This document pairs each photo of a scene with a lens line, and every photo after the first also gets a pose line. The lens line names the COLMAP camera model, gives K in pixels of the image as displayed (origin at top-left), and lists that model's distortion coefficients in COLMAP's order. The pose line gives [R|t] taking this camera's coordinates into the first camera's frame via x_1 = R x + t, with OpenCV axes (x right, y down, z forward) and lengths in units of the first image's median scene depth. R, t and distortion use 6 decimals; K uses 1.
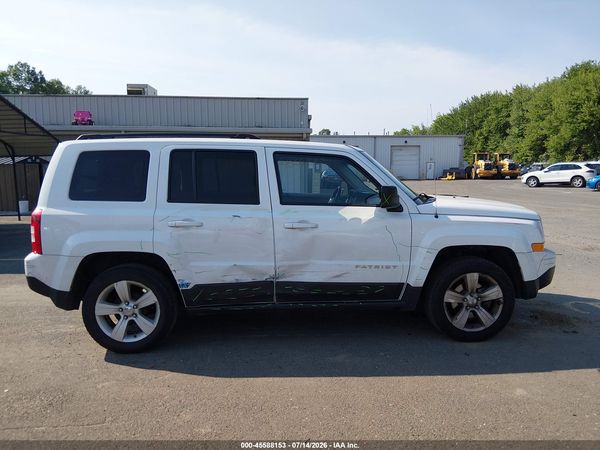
lens RADIAL K [[468.5, 0, 296.6], [0, 468.5, 230.5], [0, 0, 1]] dist [0.005918, -0.047298]
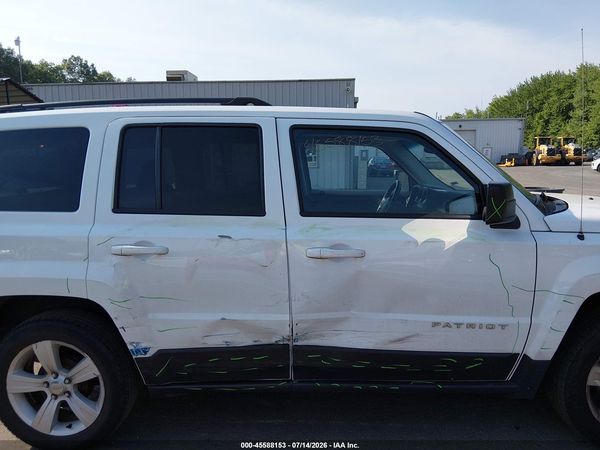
lens RADIAL K [[468.5, 0, 298.8], [0, 468.5, 229.5], [0, 0, 1]] dist [0.005918, -0.047298]
pose [[0.995493, 0.002242, -0.094813, 0.018134], [-0.000100, 0.999745, 0.022591, -0.050842], [0.094840, -0.022479, 0.995239, 0.414979]]
